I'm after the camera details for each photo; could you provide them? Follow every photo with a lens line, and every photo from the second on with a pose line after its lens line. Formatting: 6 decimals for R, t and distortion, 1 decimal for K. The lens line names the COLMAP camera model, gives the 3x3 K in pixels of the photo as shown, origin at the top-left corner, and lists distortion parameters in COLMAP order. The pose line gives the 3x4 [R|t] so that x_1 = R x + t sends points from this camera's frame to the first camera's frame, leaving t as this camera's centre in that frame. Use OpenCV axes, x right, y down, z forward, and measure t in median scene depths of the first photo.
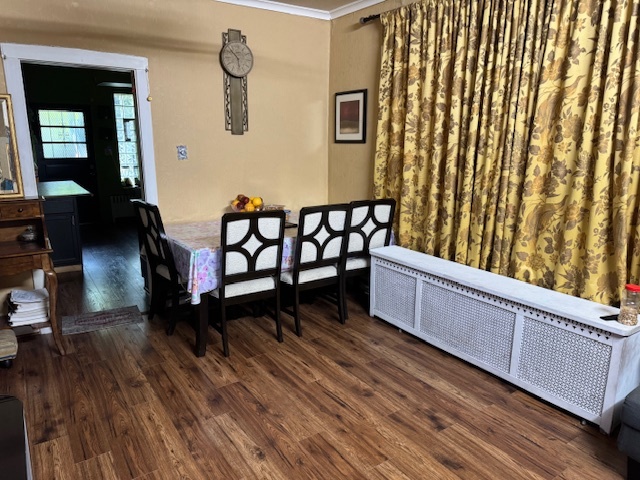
lens RADIAL K [[456.0, 0, 320.0], [0, 456.0, 240.0], [0, 0, 1]] dist [0.081026, -0.086706]
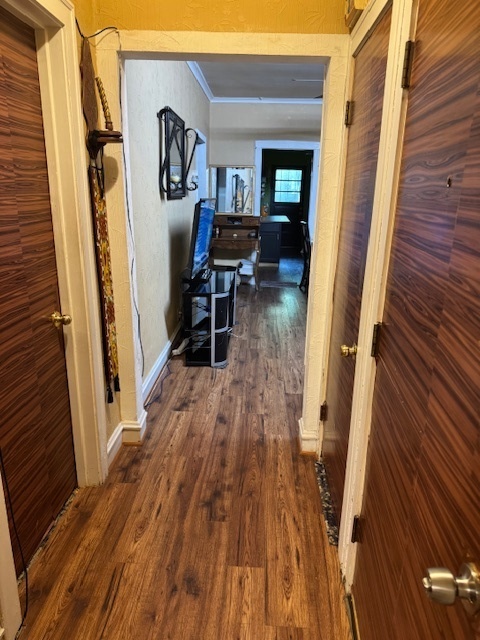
lens RADIAL K [[456.0, 0, 240.0], [0, 456.0, 320.0], [0, 0, 1]] dist [0.081026, -0.086706]
pose [[0.807499, 0.176673, -0.562790, 0.526298], [-0.144936, 0.984270, 0.101028, 0.160058], [0.571786, -0.000011, 0.820403, -0.687451]]
